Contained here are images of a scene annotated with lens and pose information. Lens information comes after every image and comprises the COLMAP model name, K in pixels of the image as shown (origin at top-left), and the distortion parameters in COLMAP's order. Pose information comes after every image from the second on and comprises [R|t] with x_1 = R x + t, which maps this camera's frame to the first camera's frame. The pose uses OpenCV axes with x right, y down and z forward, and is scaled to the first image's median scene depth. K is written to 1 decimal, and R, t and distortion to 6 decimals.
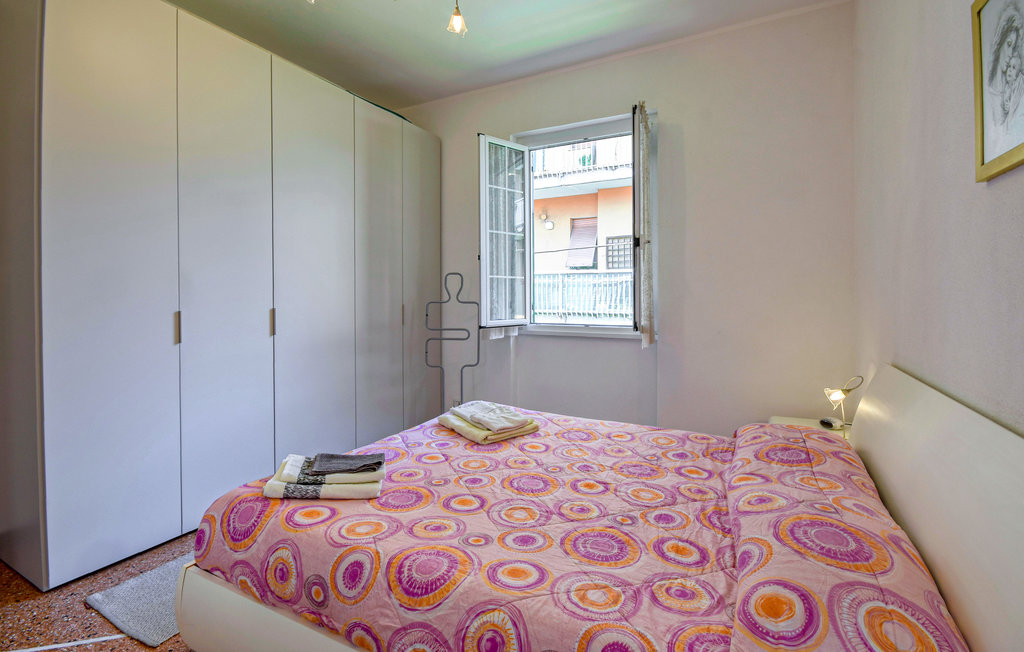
lens RADIAL K [[466.2, 0, 516.5], [0, 466.2, 295.8], [0, 0, 1]] dist [-0.001244, -0.000208]
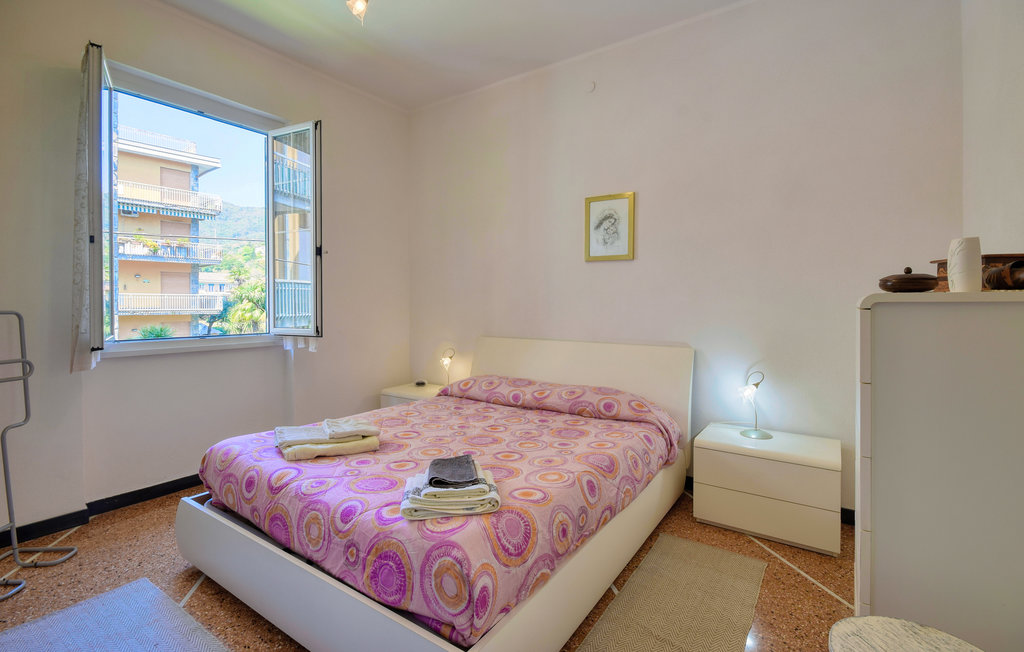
lens RADIAL K [[466.2, 0, 512.3], [0, 466.2, 306.0], [0, 0, 1]] dist [-0.002767, -0.000064]
pose [[0.124874, -0.003747, 0.992166, -1.441676], [0.001043, 0.999993, 0.003646, 0.012366], [-0.992172, 0.000580, 0.124877, 0.832863]]
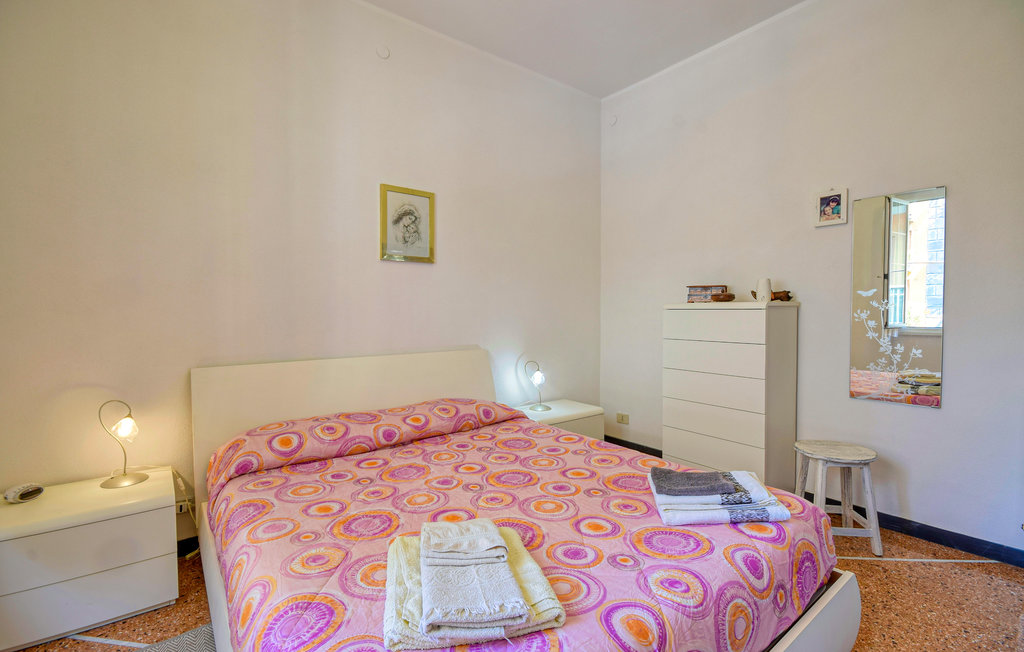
lens RADIAL K [[452.3, 0, 514.0], [0, 452.3, 320.0], [0, 0, 1]] dist [-0.000383, -0.000005]
pose [[-0.908531, -0.006021, 0.417773, -0.457506], [0.004870, 0.999676, 0.024998, 0.009322], [-0.417788, 0.024746, -0.908207, 2.168821]]
